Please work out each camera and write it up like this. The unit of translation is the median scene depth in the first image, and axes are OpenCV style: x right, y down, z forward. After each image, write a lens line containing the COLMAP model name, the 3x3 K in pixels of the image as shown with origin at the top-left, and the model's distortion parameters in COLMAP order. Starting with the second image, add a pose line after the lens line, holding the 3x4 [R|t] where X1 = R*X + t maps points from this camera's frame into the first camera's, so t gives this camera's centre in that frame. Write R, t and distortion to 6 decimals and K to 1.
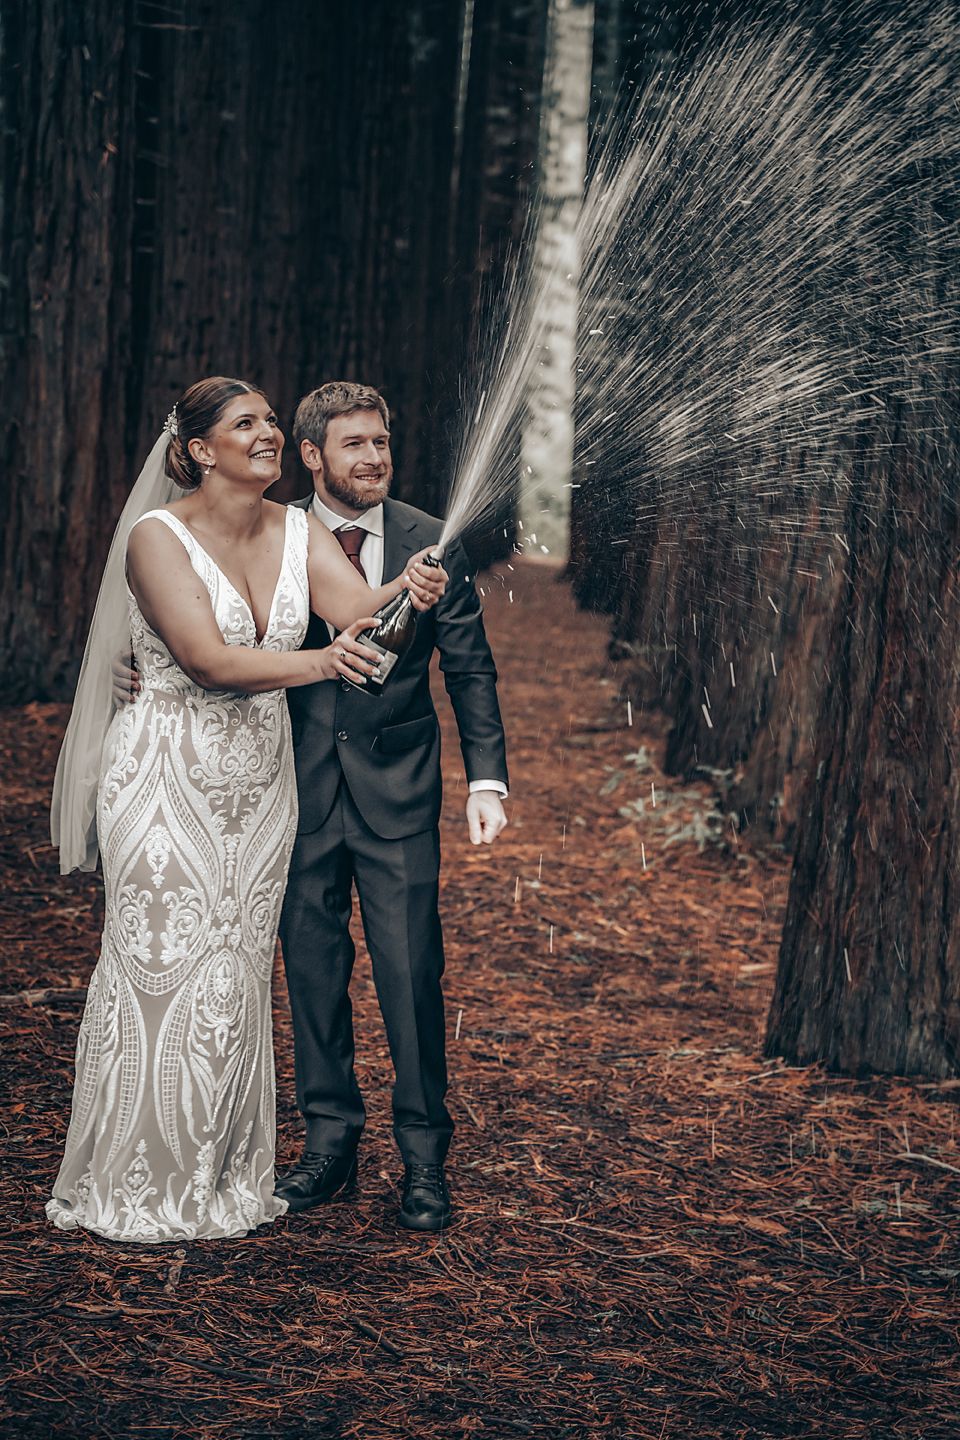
lens RADIAL K [[2877.4, 0, 480.0], [0, 2877.4, 720.0], [0, 0, 1]] dist [0.189054, 0.142256]
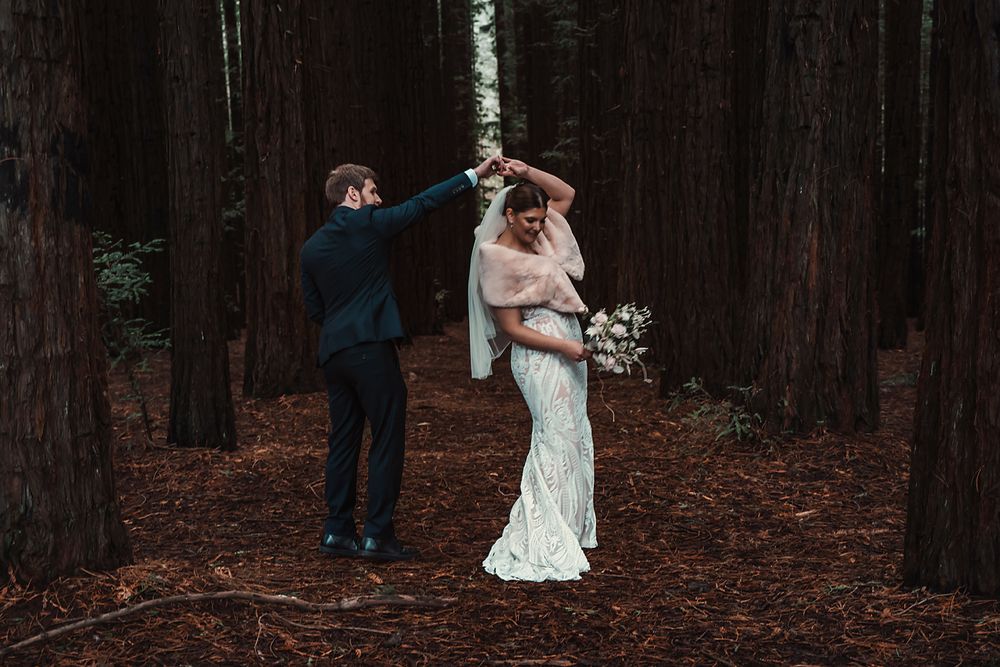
lens RADIAL K [[1446.4, 0, 500.0], [0, 1446.4, 333.5], [0, 0, 1]] dist [0.033653, 0.071884]
pose [[0.994138, -0.105448, 0.023892, -0.067317], [0.106259, 0.993699, -0.035665, 0.002622], [-0.019981, 0.037994, 0.999078, 0.234059]]
